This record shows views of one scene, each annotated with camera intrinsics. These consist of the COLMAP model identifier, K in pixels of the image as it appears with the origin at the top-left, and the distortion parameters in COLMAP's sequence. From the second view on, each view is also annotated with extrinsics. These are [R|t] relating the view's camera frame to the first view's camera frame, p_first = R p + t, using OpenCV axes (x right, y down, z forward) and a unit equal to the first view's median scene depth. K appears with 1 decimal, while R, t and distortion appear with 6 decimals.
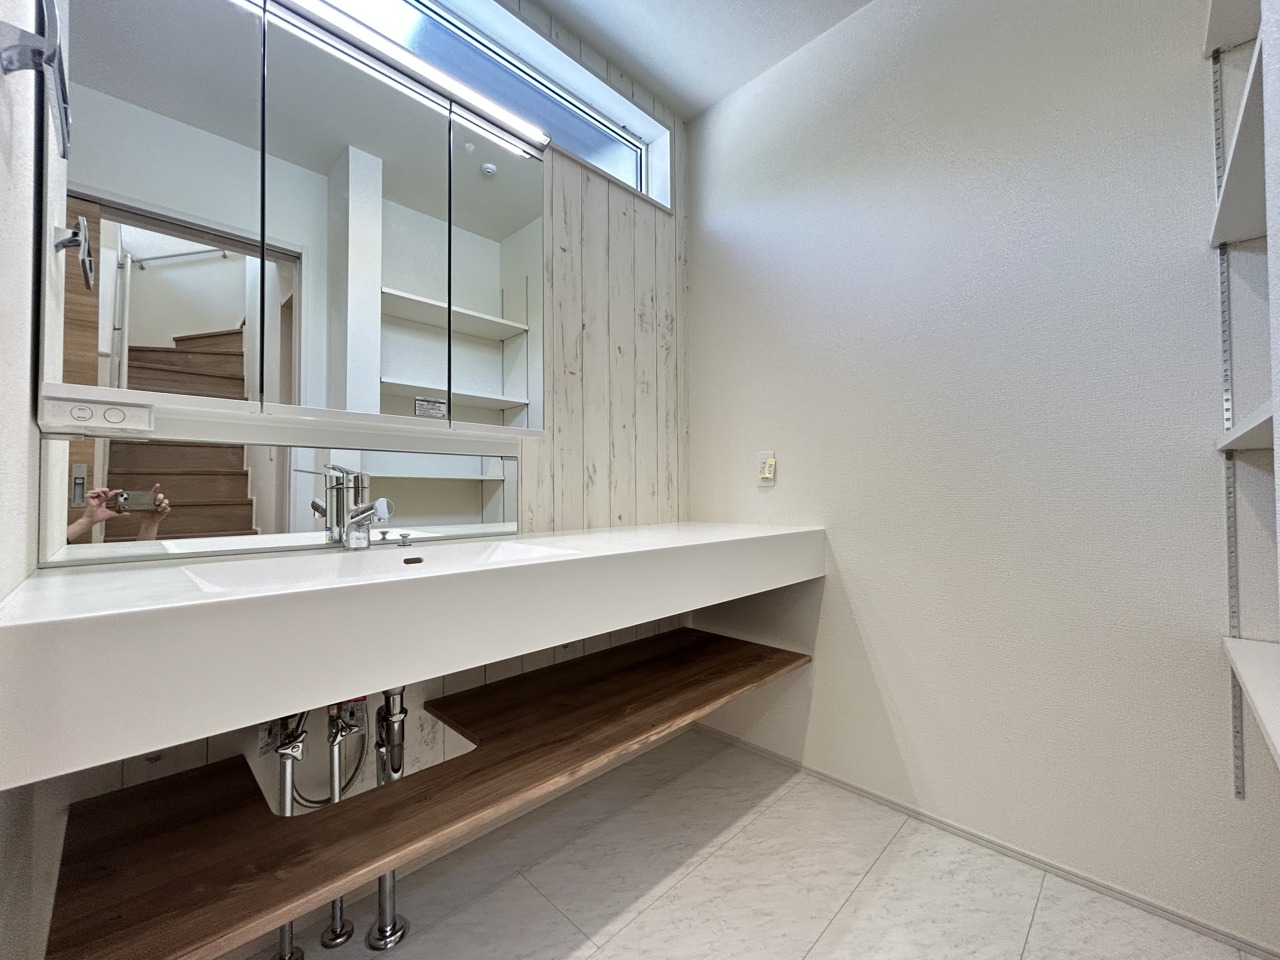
lens RADIAL K [[518.2, 0, 639.9], [0, 518.2, 481.5], [0, 0, 1]] dist [-0.002492, 0.001379]
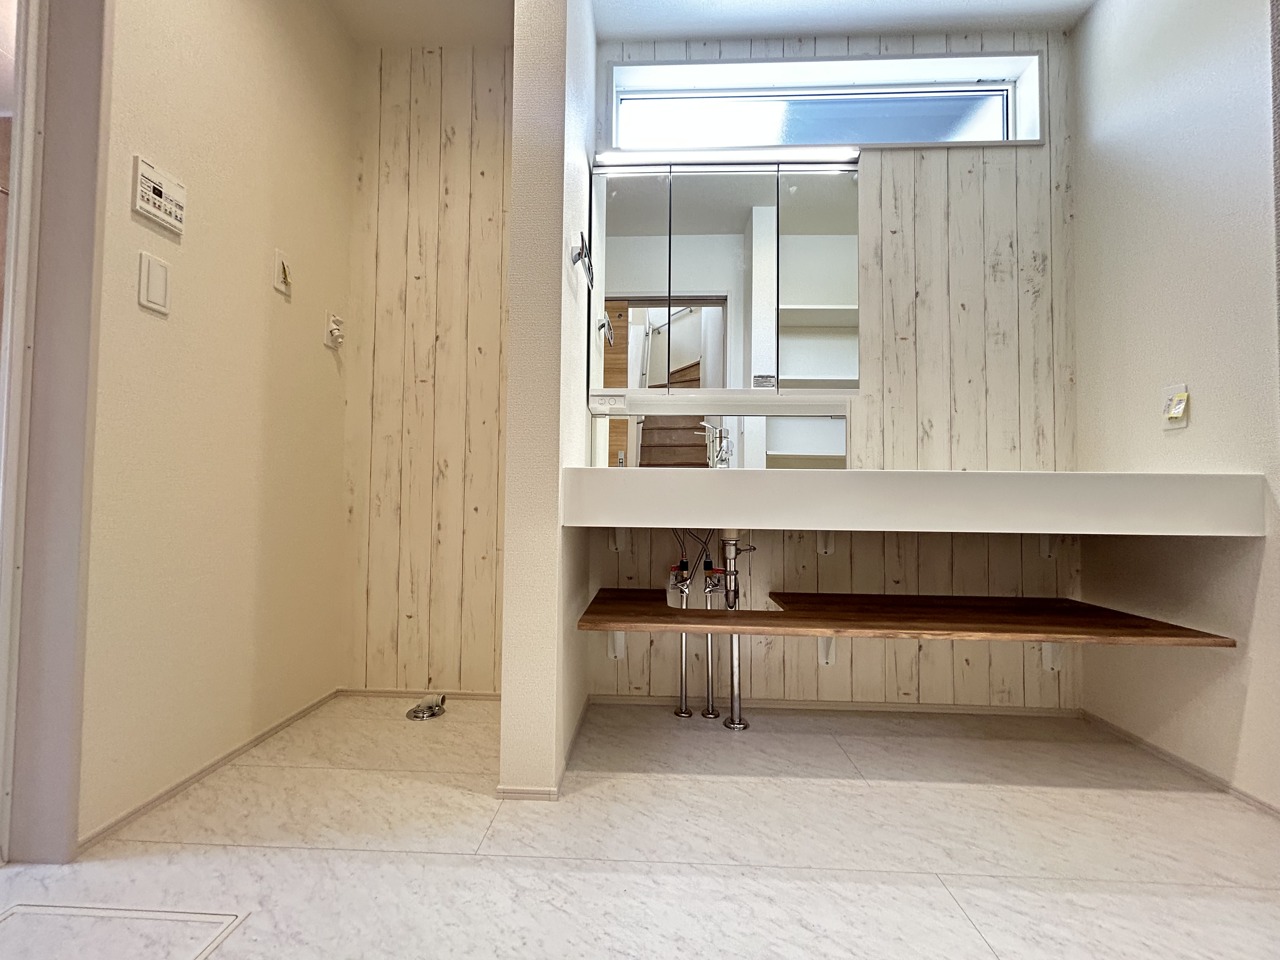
lens RADIAL K [[518.2, 0, 636.4], [0, 518.2, 479.3], [0, 0, 1]] dist [-0.002492, 0.001379]
pose [[0.677034, -0.012347, -0.735849, 0.263678], [0.001092, 0.999875, -0.015772, 0.097726], [0.735951, 0.009874, 0.676962, -0.155044]]
